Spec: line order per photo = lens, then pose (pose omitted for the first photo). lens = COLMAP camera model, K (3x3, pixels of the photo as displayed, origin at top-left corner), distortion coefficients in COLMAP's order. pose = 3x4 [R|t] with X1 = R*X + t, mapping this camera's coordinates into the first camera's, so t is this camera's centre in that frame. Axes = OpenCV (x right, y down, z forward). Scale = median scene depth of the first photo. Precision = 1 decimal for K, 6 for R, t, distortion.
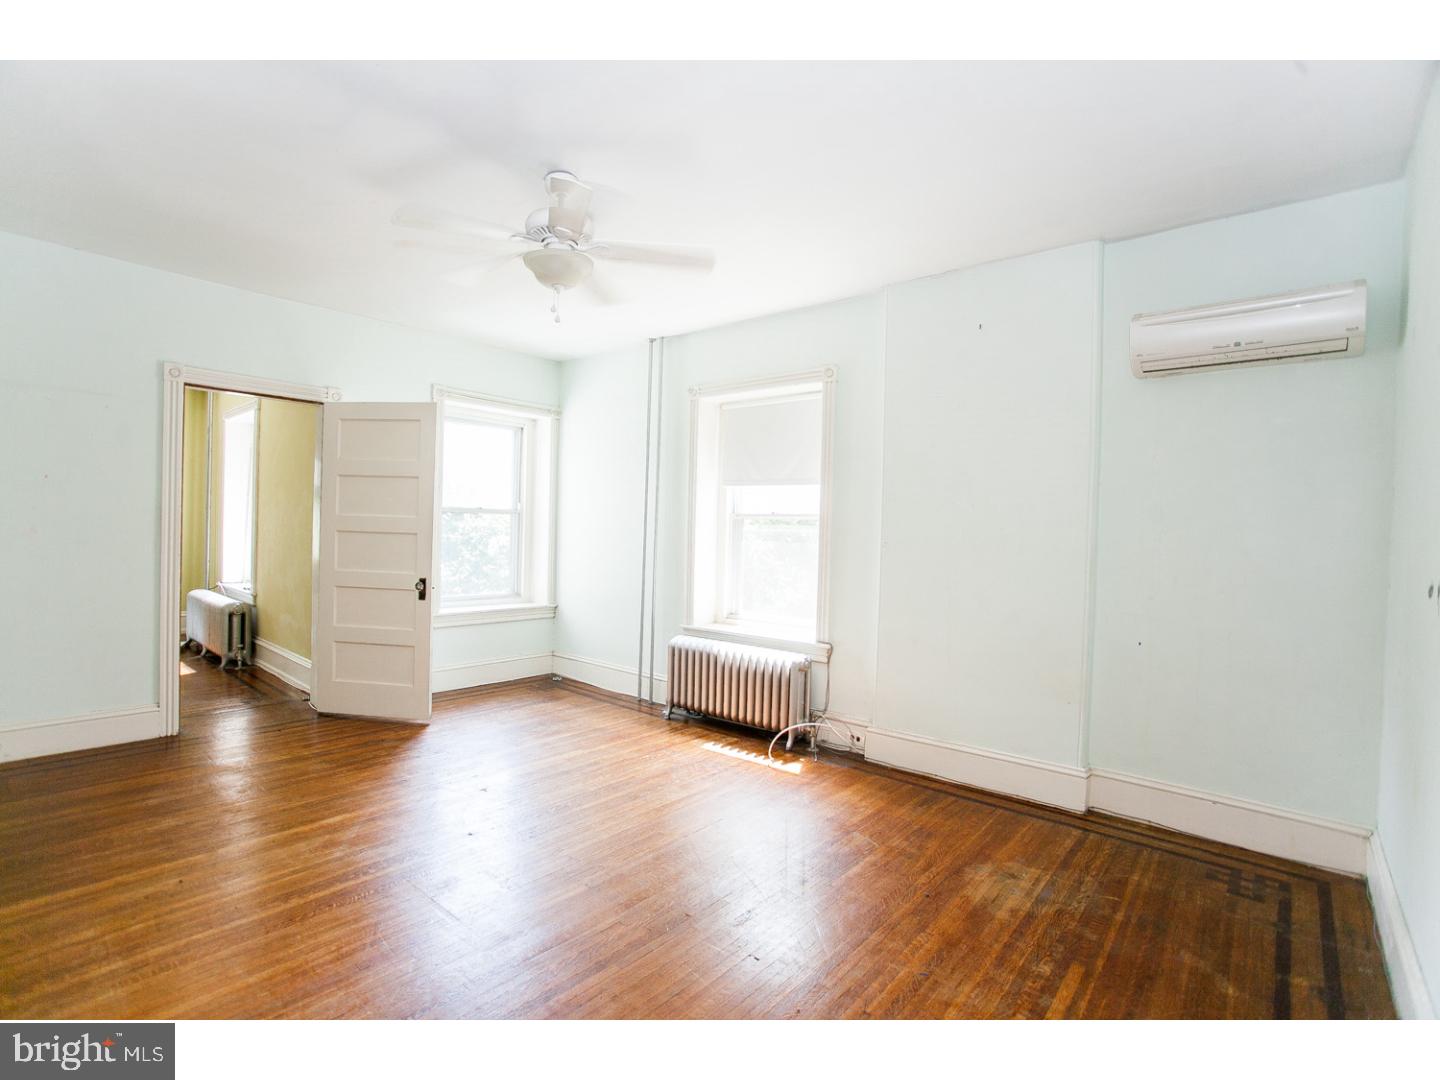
lens RADIAL K [[689.0, 0, 716.0], [0, 689.0, 540.3], [0, 0, 1]] dist [-0.059868, 0.020770]
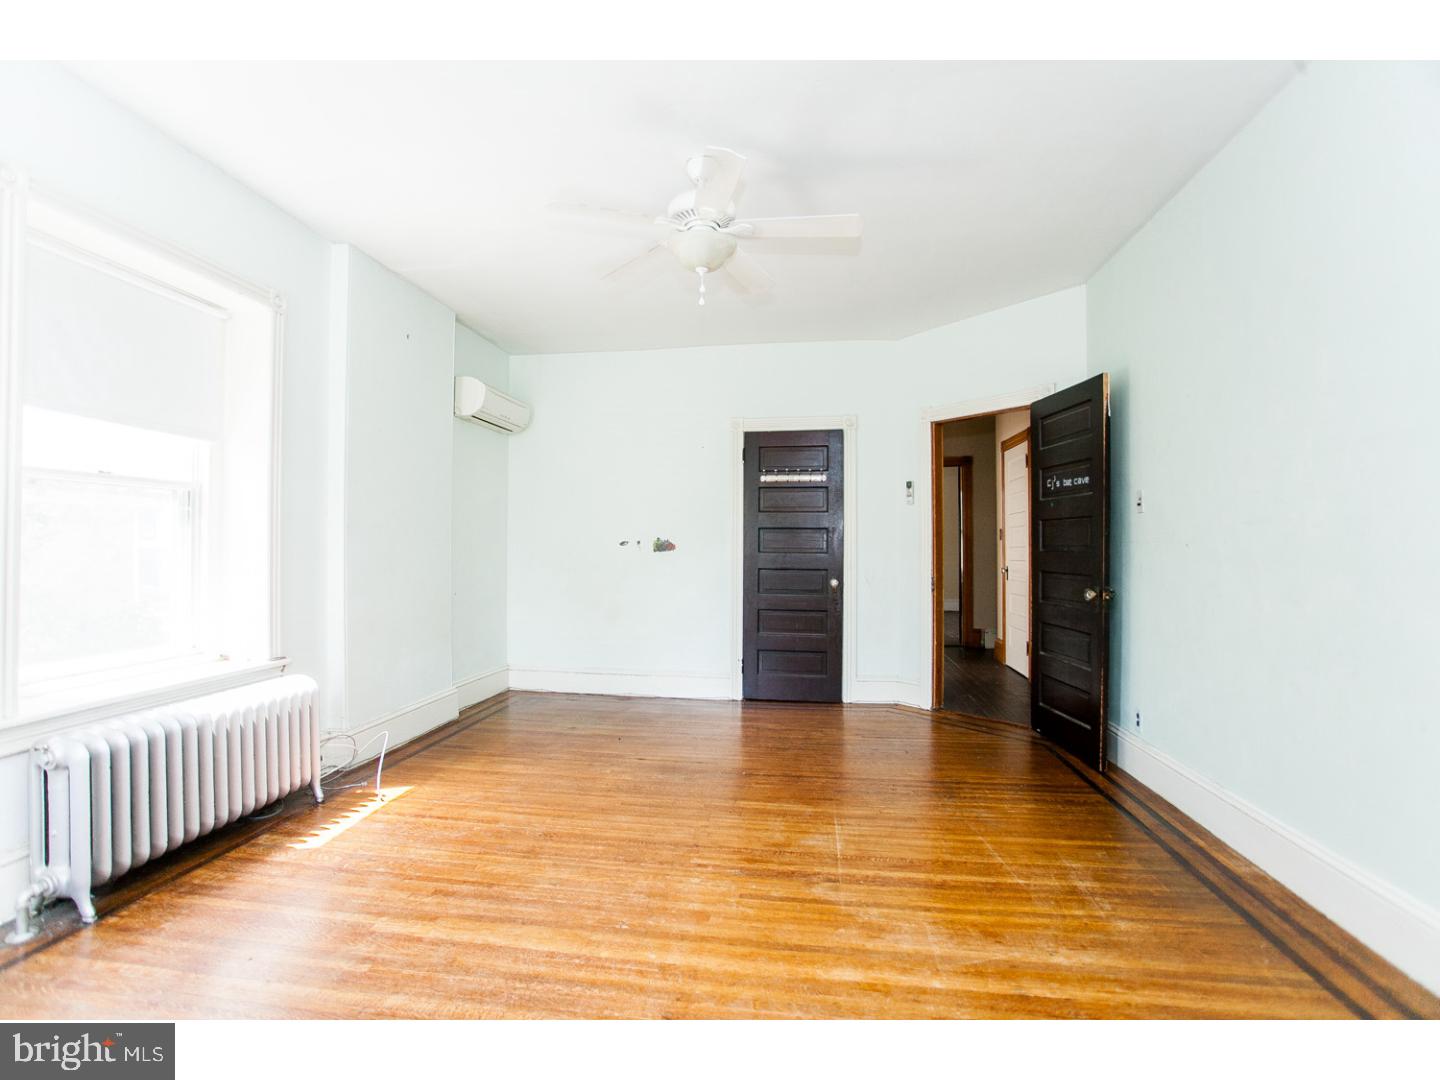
lens RADIAL K [[689.0, 0, 716.0], [0, 689.0, 535.7], [0, 0, 1]] dist [-0.059868, 0.020770]
pose [[-0.538536, -0.010272, 0.842540, -0.792326], [-0.007667, 0.999944, 0.007291, 0.010990], [-0.842567, -0.002533, -0.538585, 1.112385]]
